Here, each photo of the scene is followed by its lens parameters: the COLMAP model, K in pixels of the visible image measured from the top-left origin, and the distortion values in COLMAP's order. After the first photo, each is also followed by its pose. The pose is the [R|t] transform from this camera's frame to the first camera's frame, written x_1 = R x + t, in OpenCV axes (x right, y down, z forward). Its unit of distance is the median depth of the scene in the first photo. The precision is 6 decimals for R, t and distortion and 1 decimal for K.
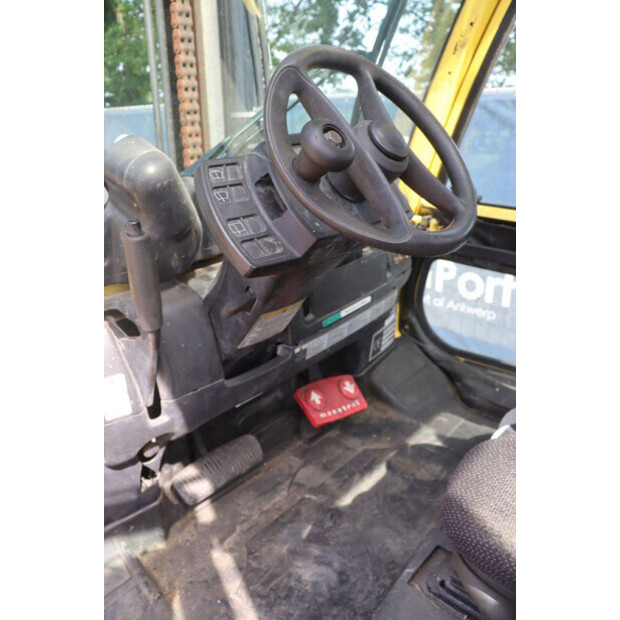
lens RADIAL K [[502.1, 0, 312.2], [0, 502.1, 308.2], [0, 0, 1]] dist [-0.149399, 0.106781]
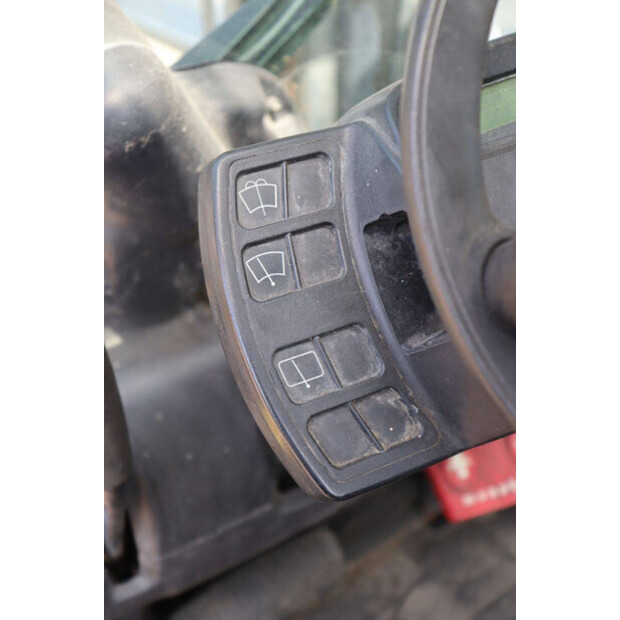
lens RADIAL K [[793.2, 0, 309.8], [0, 793.2, 311.3], [0, 0, 1]] dist [0.016913, 0.000000]
pose [[0.976755, 0.130322, -0.170192, -0.049911], [-0.084687, 0.963981, 0.252127, -0.329425], [0.196920, -0.231853, 0.952610, 0.437185]]
